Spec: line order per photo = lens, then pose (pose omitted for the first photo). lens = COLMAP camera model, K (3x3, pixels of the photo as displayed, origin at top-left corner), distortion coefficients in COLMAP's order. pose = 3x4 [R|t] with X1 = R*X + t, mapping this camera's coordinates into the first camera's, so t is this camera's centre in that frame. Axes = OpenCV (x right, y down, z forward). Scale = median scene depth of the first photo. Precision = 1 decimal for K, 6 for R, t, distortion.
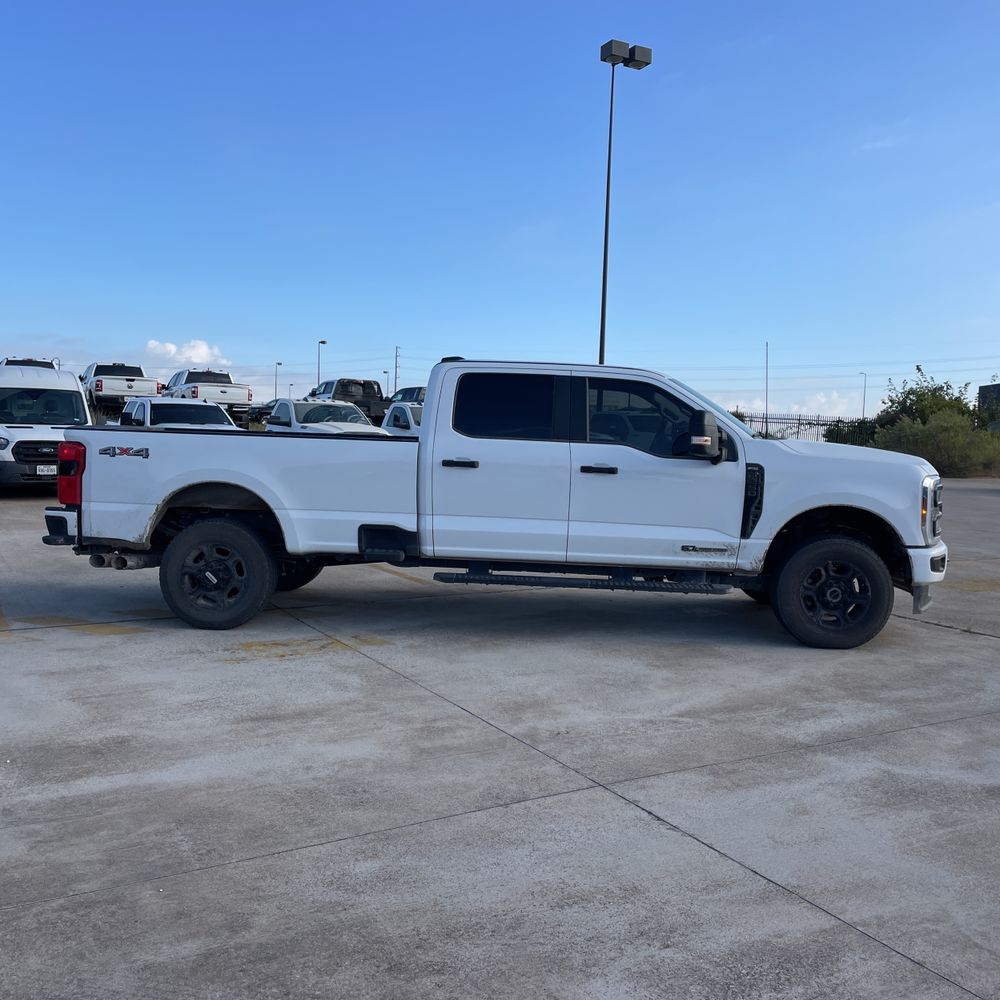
lens RADIAL K [[1014.9, 0, 504.8], [0, 1014.9, 497.1], [0, 0, 1]] dist [0.050277, 0.000000]
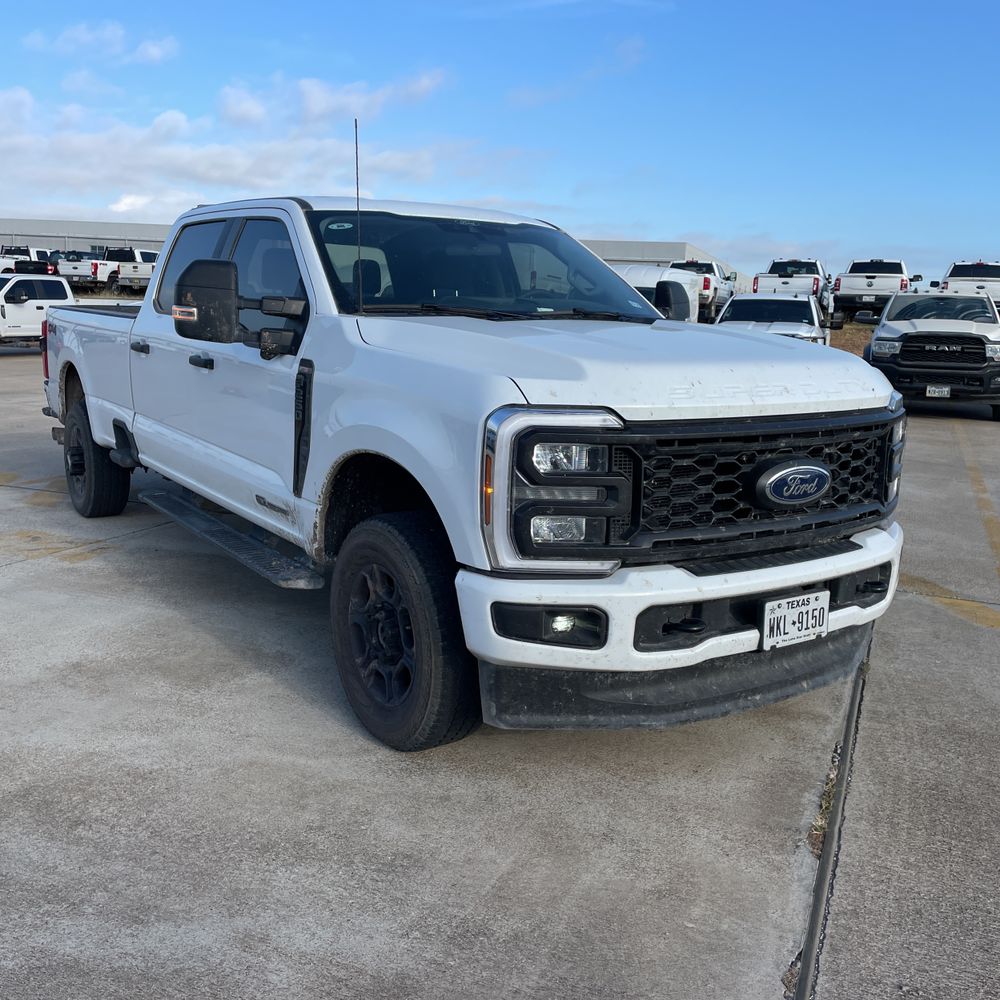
lens RADIAL K [[1014.9, 0, 471.8], [0, 1014.9, 479.0], [0, 0, 1]] dist [0.050277, 0.000000]
pose [[0.593231, 0.123476, -0.795507, 0.723730], [-0.067346, 0.992315, 0.103802, -0.031698], [0.802211, -0.008004, 0.596987, 0.739297]]
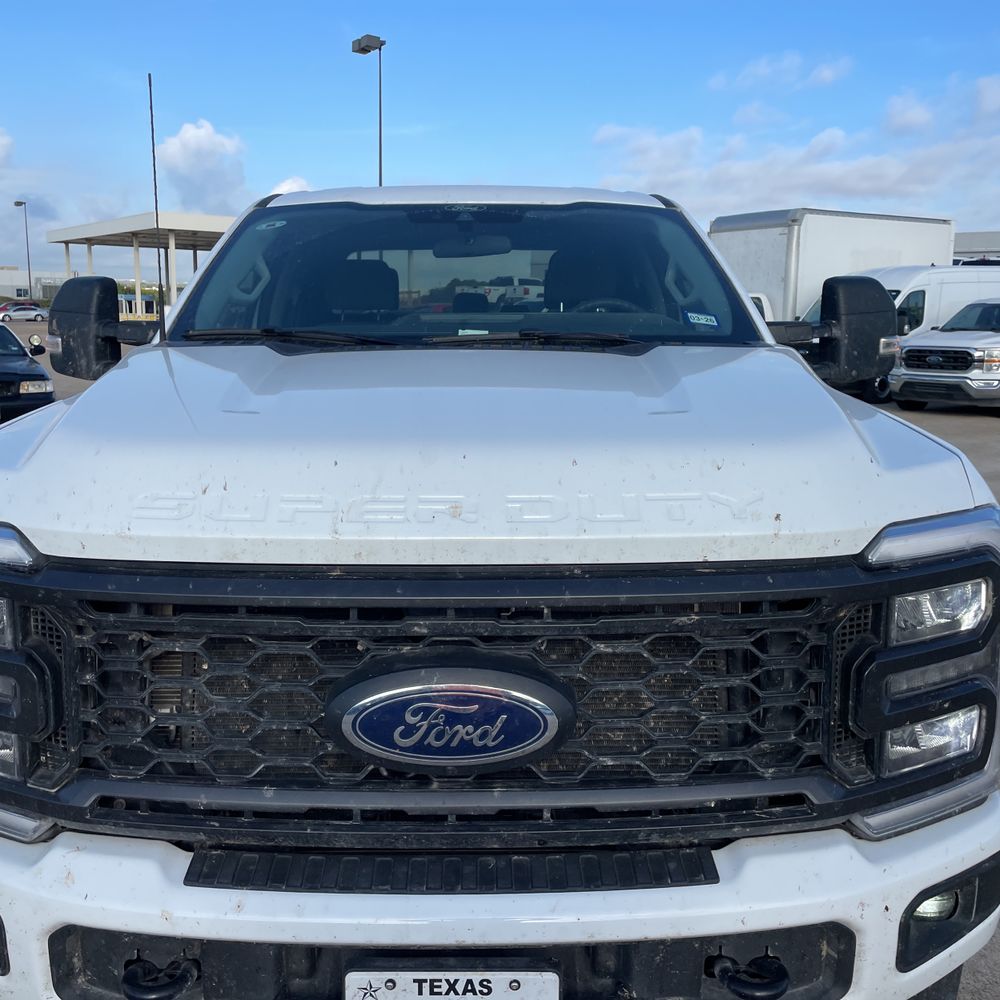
lens RADIAL K [[1014.9, 0, 487.4], [0, 1014.9, 468.4], [0, 0, 1]] dist [0.050277, 0.000000]
pose [[0.060408, 0.124604, -0.990366, 0.647925], [-0.072216, 0.990123, 0.120168, -0.066330], [0.995558, 0.064261, 0.068810, 1.104338]]
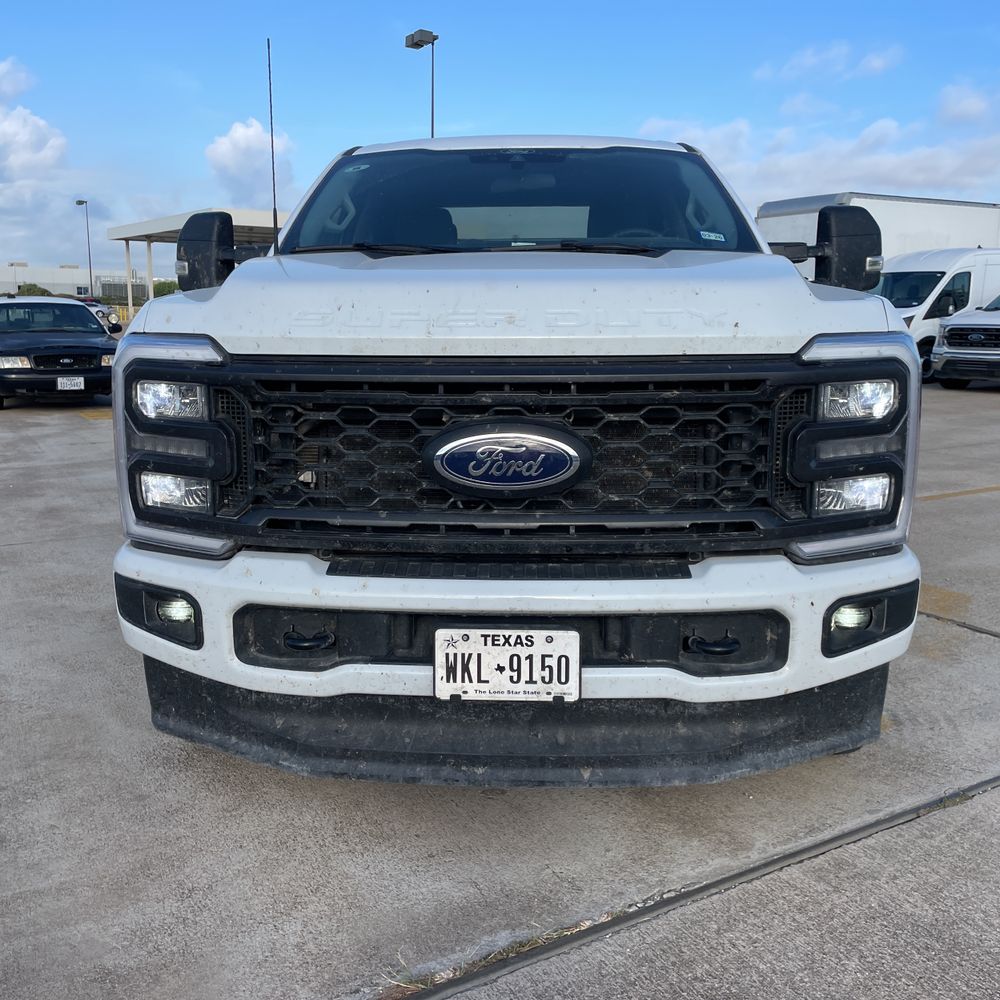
lens RADIAL K [[1014.9, 0, 482.9], [0, 1014.9, 477.6], [0, 0, 1]] dist [0.050277, 0.000000]
pose [[0.008437, 0.135810, -0.990699, 0.745639], [-0.072165, 0.988234, 0.134858, -0.027029], [0.997357, 0.070356, 0.018139, 1.102212]]
